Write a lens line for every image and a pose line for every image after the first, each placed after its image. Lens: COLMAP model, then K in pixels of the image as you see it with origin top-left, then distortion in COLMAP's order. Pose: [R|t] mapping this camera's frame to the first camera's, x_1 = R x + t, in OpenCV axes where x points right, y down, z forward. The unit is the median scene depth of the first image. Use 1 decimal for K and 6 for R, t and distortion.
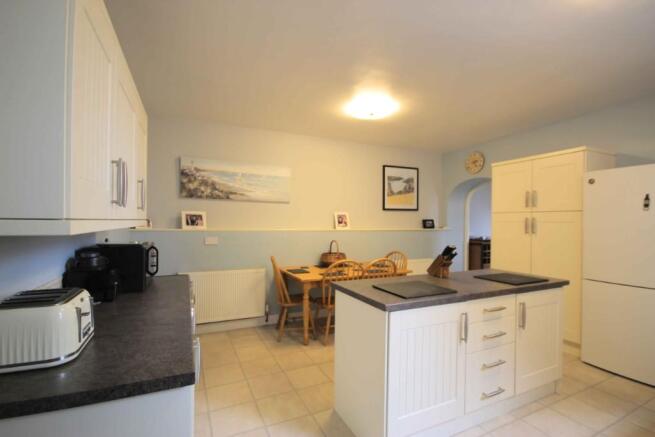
lens RADIAL K [[301.9, 0, 325.6], [0, 301.9, 222.9], [0, 0, 1]] dist [-0.011559, -0.000465]
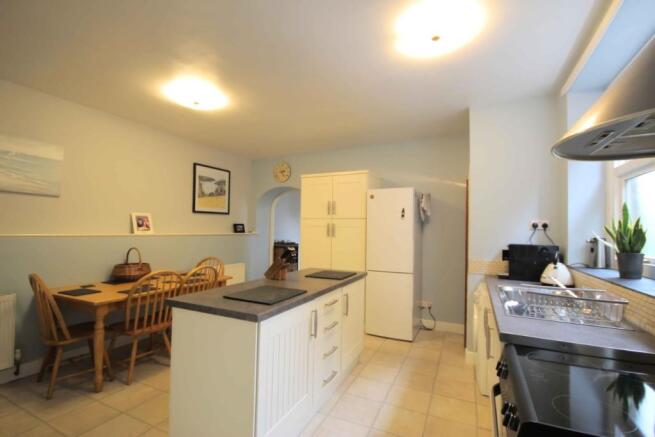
lens RADIAL K [[301.9, 0, 328.9], [0, 301.9, 223.5], [0, 0, 1]] dist [-0.011559, -0.000465]
pose [[0.769253, 0.016586, 0.638729, -0.101221], [-0.007086, 0.999823, -0.017429, 0.004691], [-0.638905, 0.008882, 0.769235, 0.072883]]
